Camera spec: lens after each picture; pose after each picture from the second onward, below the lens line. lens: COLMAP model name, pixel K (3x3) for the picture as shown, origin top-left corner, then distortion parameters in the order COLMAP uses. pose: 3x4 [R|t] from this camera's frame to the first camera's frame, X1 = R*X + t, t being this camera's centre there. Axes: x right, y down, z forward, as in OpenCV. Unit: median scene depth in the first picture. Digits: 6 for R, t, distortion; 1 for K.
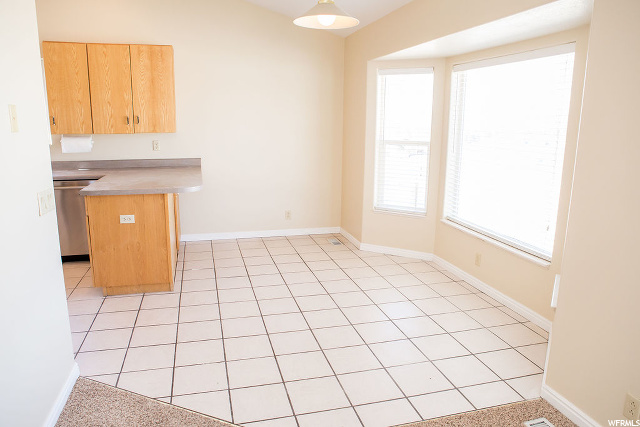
lens RADIAL K [[444.9, 0, 320.0], [0, 444.9, 213.5], [0, 0, 1]] dist [-0.105985, 0.069667]
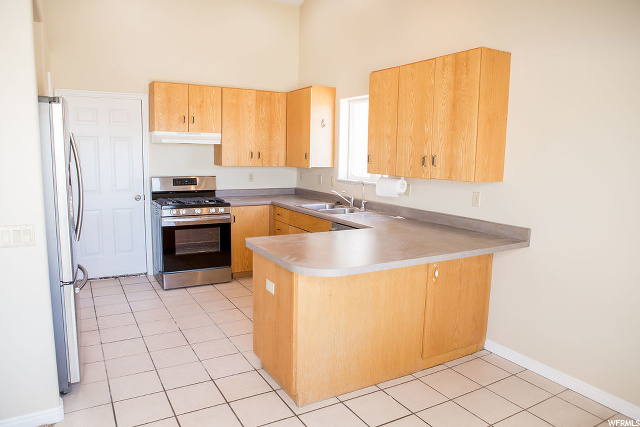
lens RADIAL K [[444.9, 0, 320.0], [0, 444.9, 213.5], [0, 0, 1]] dist [-0.105985, 0.069667]
pose [[0.254048, 0.127878, -0.958700, 0.243102], [-0.214911, 0.973905, 0.072957, -0.146542], [0.943013, 0.187501, 0.274901, 0.656809]]
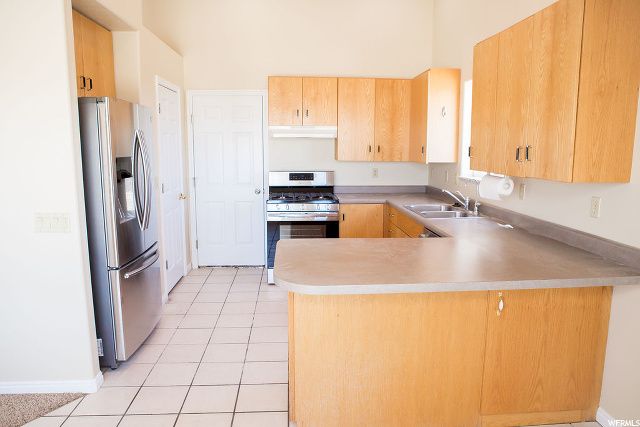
lens RADIAL K [[451.6, 0, 320.0], [0, 451.6, 213.5], [0, 0, 1]] dist [-0.081827, 0.053393]
pose [[-0.199293, 0.137125, -0.970298, 0.171966], [-0.204163, 0.962623, 0.177974, -0.192726], [0.958436, 0.233568, -0.163848, 0.881943]]
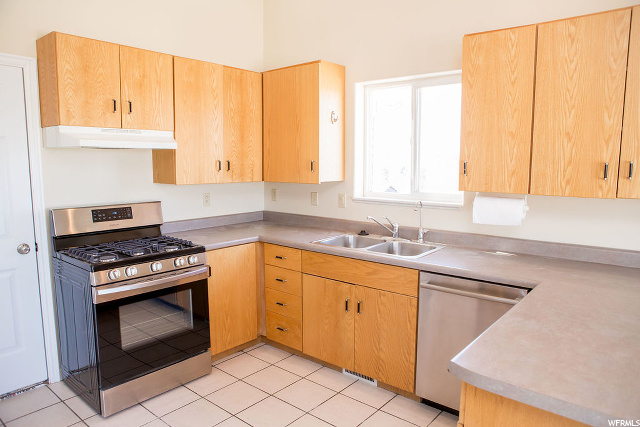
lens RADIAL K [[435.9, 0, 320.0], [0, 435.9, 213.5], [0, 0, 1]] dist [-0.103198, 0.068907]
pose [[0.570284, 0.090304, -0.816469, -0.244761], [-0.164281, 0.986397, -0.005647, -0.117101], [0.804853, 0.137351, 0.577362, 0.503377]]
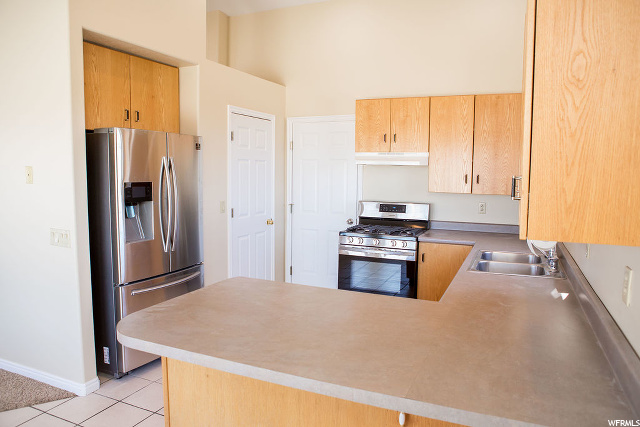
lens RADIAL K [[444.9, 0, 320.0], [0, 444.9, 213.5], [0, 0, 1]] dist [-0.105985, 0.069667]
pose [[-0.630906, 0.055343, -0.773883, -0.056270], [-0.177329, 0.960764, 0.213275, -0.245151], [0.755323, 0.271789, -0.596338, 1.113346]]
